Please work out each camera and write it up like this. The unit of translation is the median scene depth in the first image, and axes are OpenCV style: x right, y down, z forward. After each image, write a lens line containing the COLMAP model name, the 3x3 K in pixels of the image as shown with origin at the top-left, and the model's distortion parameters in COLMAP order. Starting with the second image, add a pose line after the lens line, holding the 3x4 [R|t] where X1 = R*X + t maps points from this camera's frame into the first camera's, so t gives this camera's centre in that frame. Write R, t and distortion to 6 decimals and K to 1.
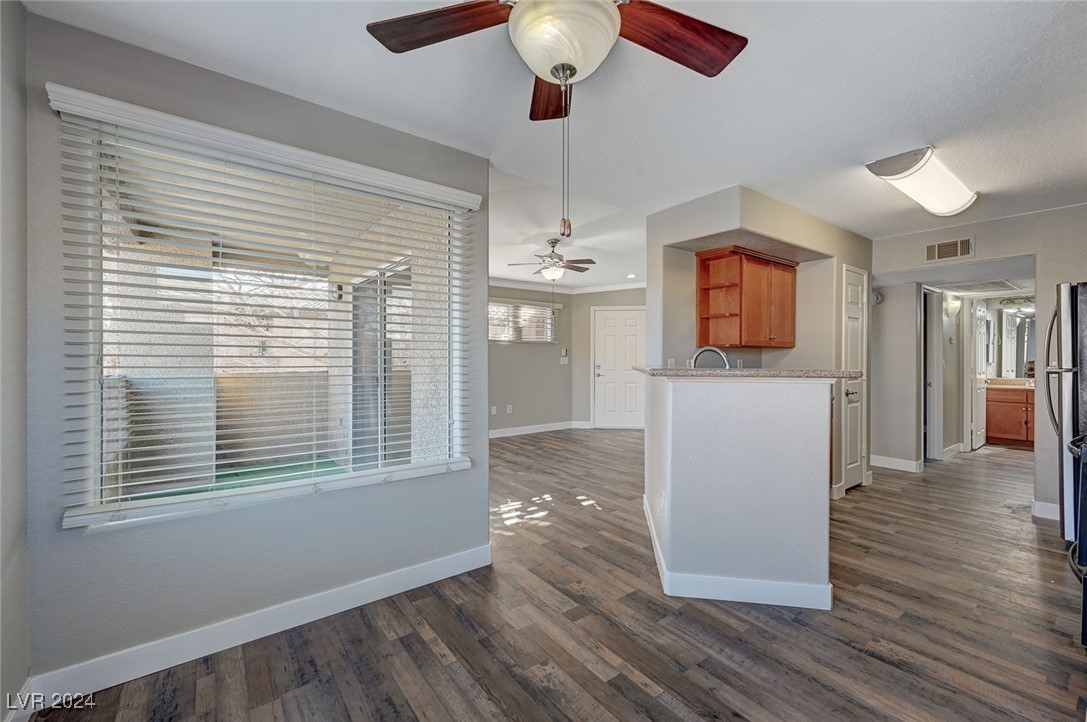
lens RADIAL K [[452.7, 0, 540.0], [0, 452.7, 358.9], [0, 0, 1]] dist [0.009205, -0.000275]
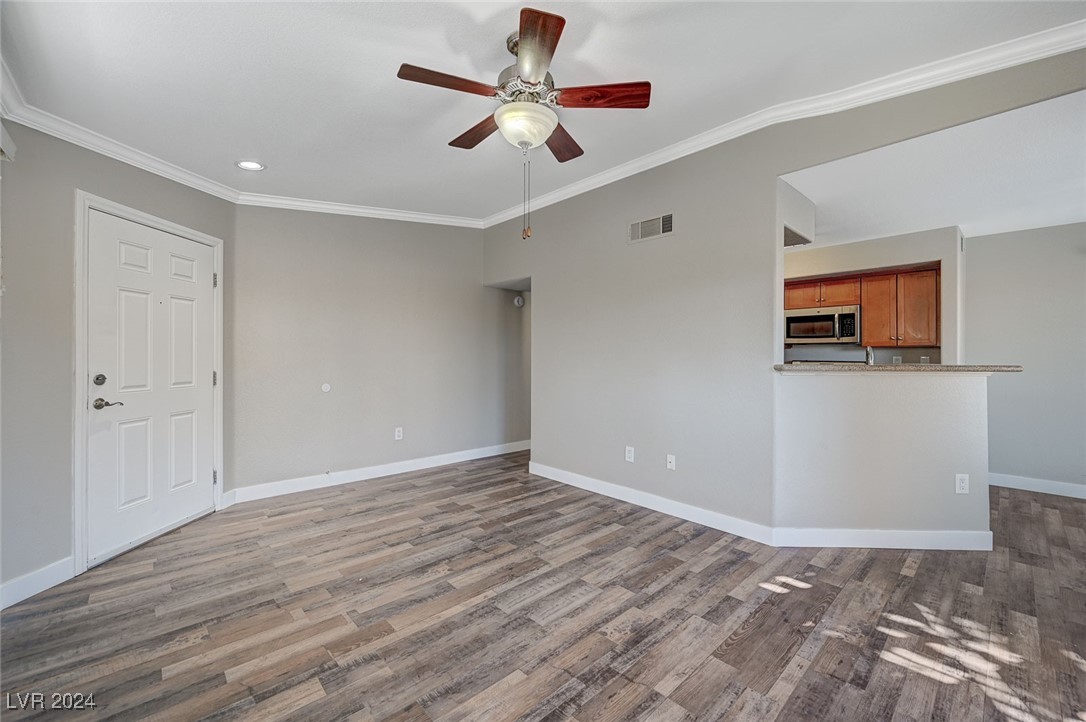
lens RADIAL K [[431.3, 0, 549.8], [0, 431.3, 358.9], [0, 0, 1]] dist [-0.000615, 0.000612]
pose [[-0.115322, 0.000207, 0.993328, -0.414025], [-0.000597, 1.000000, -0.000278, 0.003910], [-0.993328, -0.000625, -0.115322, 1.305550]]
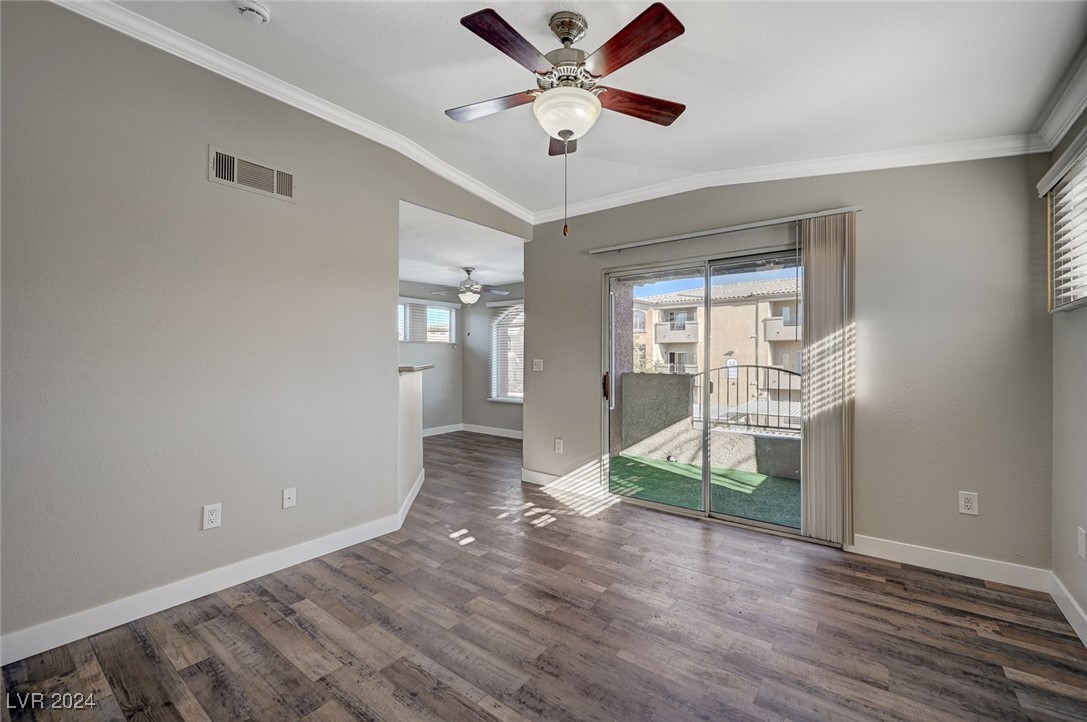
lens RADIAL K [[452.7, 0, 536.7], [0, 452.7, 359.9], [0, 0, 1]] dist [0.009205, -0.000275]
pose [[-0.965929, 0.001112, -0.258804, 0.178136], [0.000159, 0.999993, 0.003705, -0.002824], [0.258806, 0.003538, -0.965923, 1.701984]]
